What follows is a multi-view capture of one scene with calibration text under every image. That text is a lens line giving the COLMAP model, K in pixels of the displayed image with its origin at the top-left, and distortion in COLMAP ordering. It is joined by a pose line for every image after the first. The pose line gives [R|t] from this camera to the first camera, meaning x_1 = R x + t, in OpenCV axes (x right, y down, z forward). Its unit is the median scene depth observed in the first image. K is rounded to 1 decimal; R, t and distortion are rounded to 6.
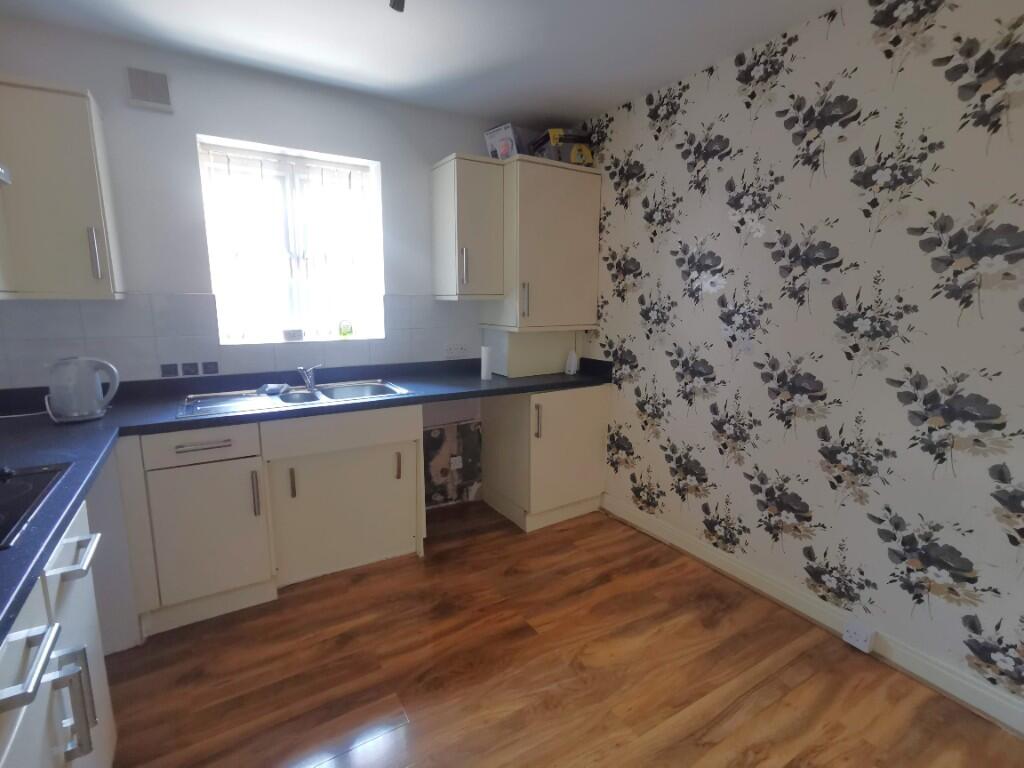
lens RADIAL K [[497.2, 0, 512.0], [0, 497.2, 384.0], [0, 0, 1]] dist [0.002941, 0.001690]
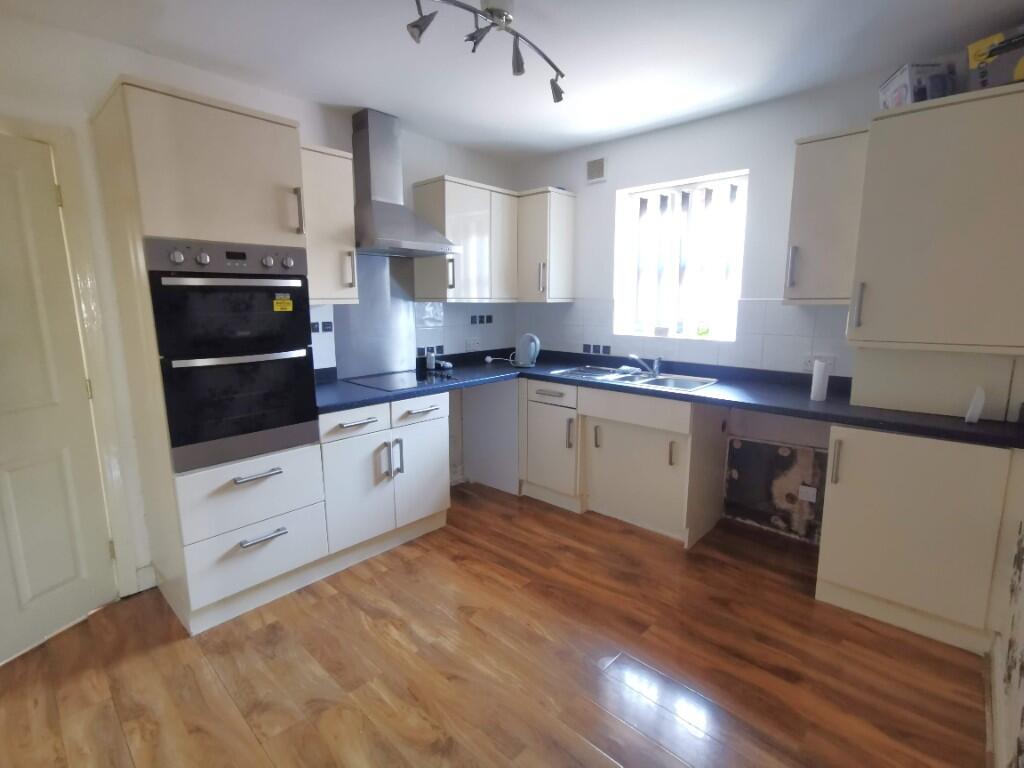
lens RADIAL K [[497.2, 0, 512.0], [0, 497.2, 384.0], [0, 0, 1]] dist [0.002941, 0.001690]
pose [[0.275901, 0.155930, -0.948454, 0.705737], [-0.160693, 0.980349, 0.114429, -0.056989], [0.947658, 0.120839, 0.295536, 0.325190]]
